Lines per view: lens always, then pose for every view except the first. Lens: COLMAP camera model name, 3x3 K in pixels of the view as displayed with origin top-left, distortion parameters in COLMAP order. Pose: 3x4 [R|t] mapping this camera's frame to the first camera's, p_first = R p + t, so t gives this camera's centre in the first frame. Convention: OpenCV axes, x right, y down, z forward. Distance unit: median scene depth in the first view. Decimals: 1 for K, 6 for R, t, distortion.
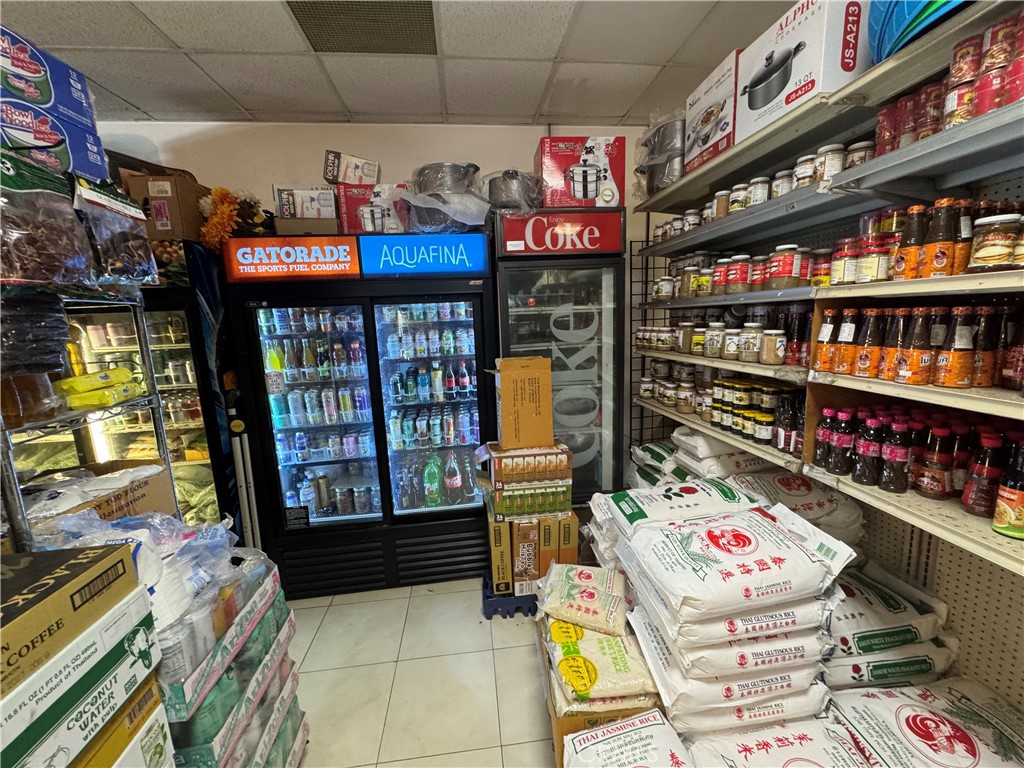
lens RADIAL K [[407.7, 0, 510.0], [0, 407.7, 384.8], [0, 0, 1]] dist [-0.002656, 0.000069]
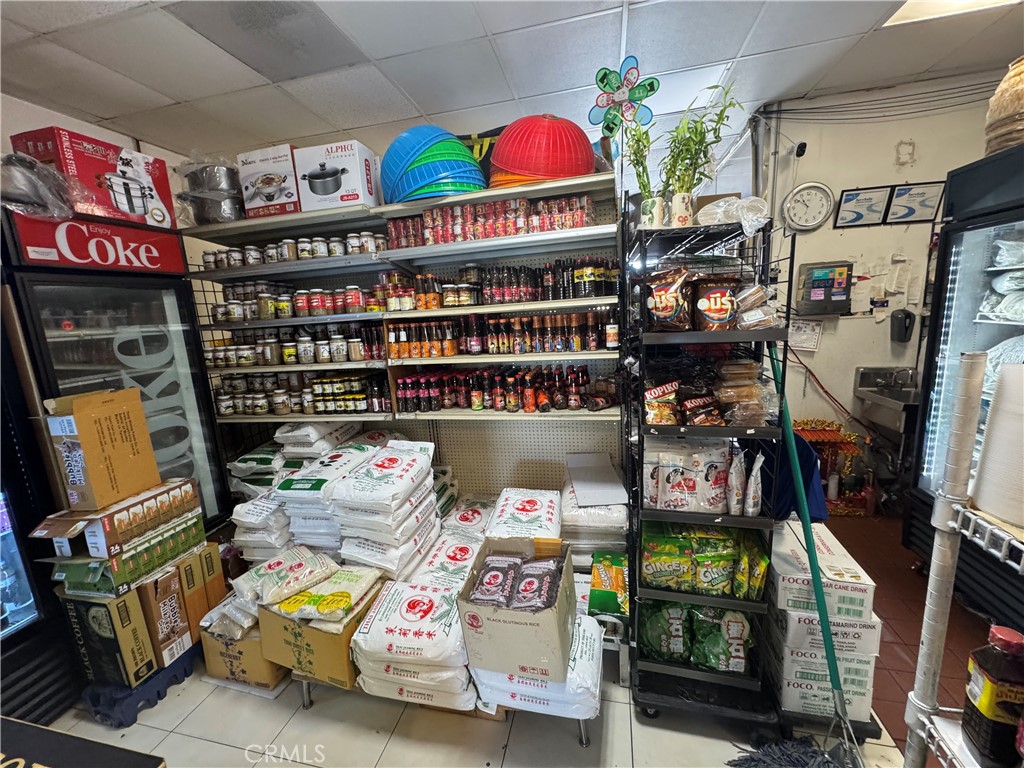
lens RADIAL K [[407.7, 0, 508.4], [0, 407.7, 385.9], [0, 0, 1]] dist [-0.002656, 0.000069]
pose [[0.342325, -0.152370, 0.927144, -0.459685], [0.202181, 0.975593, 0.085682, 0.019104], [-0.917571, 0.158120, 0.364776, -0.059154]]
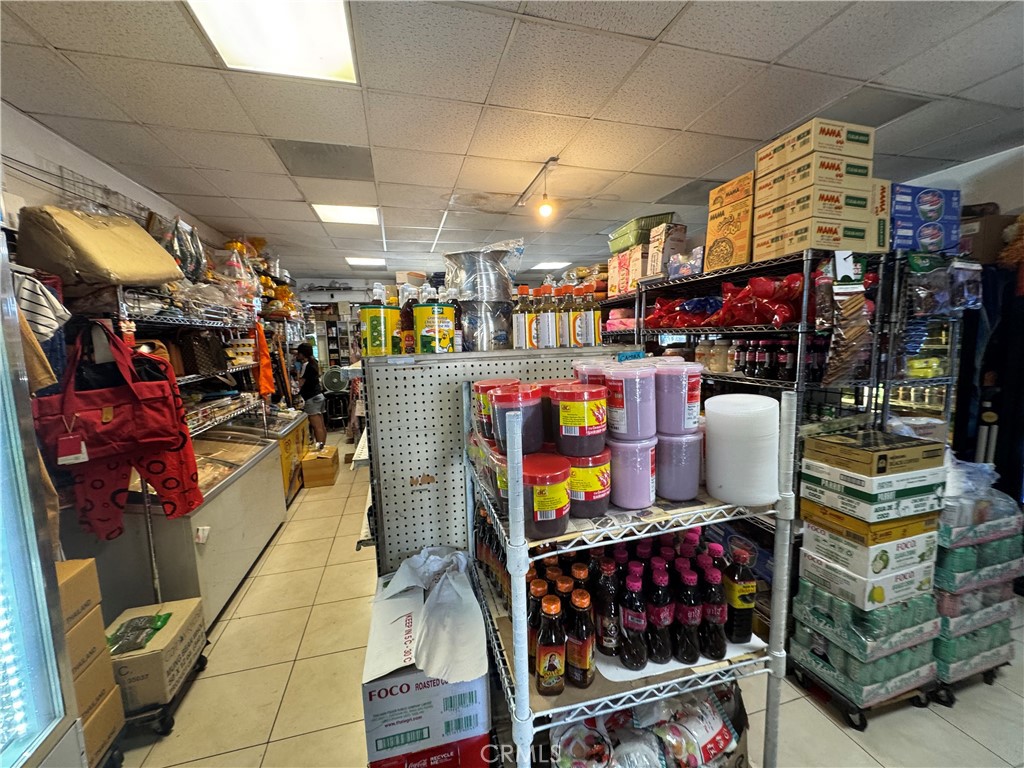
lens RADIAL K [[407.7, 0, 510.5], [0, 407.7, 382.8], [0, 0, 1]] dist [-0.002656, 0.000069]
pose [[0.156544, 0.142428, -0.977348, 0.263144], [-0.146128, 0.981997, 0.119699, 0.069300], [0.976801, 0.124079, 0.174539, -0.604678]]
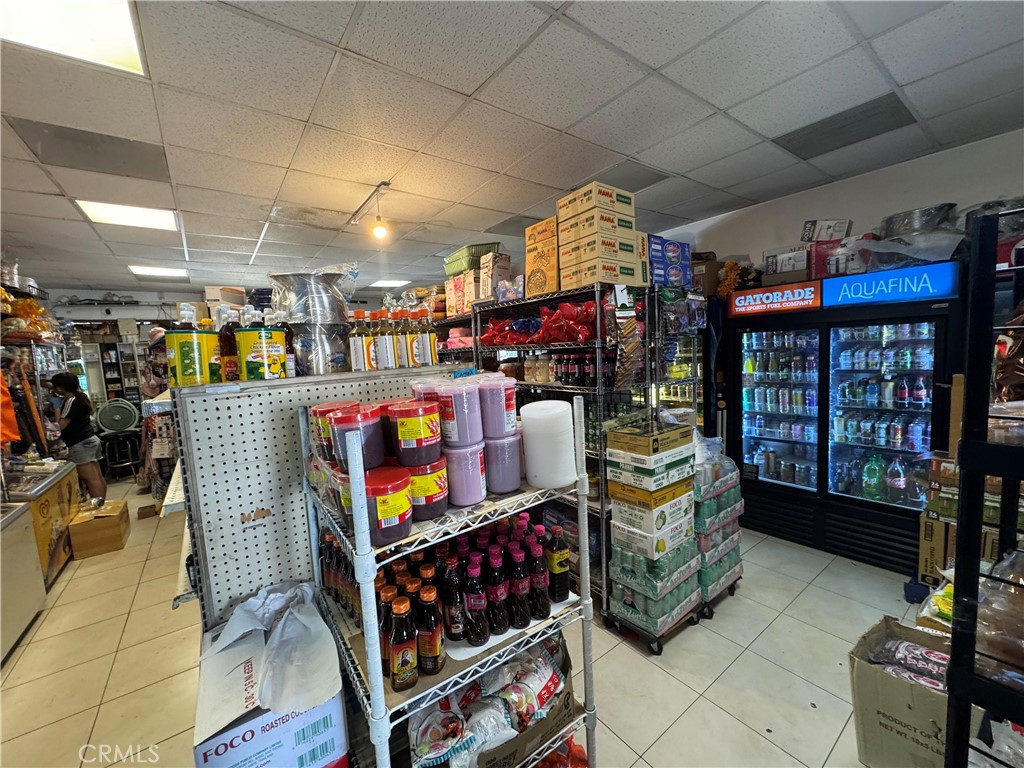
lens RADIAL K [[407.7, 0, 510.8], [0, 407.7, 383.7], [0, 0, 1]] dist [-0.002656, 0.000069]
pose [[0.505798, 0.087659, -0.858187, 0.322460], [-0.113087, 0.992976, 0.034775, 0.061105], [0.855208, 0.079461, 0.512158, -0.610446]]
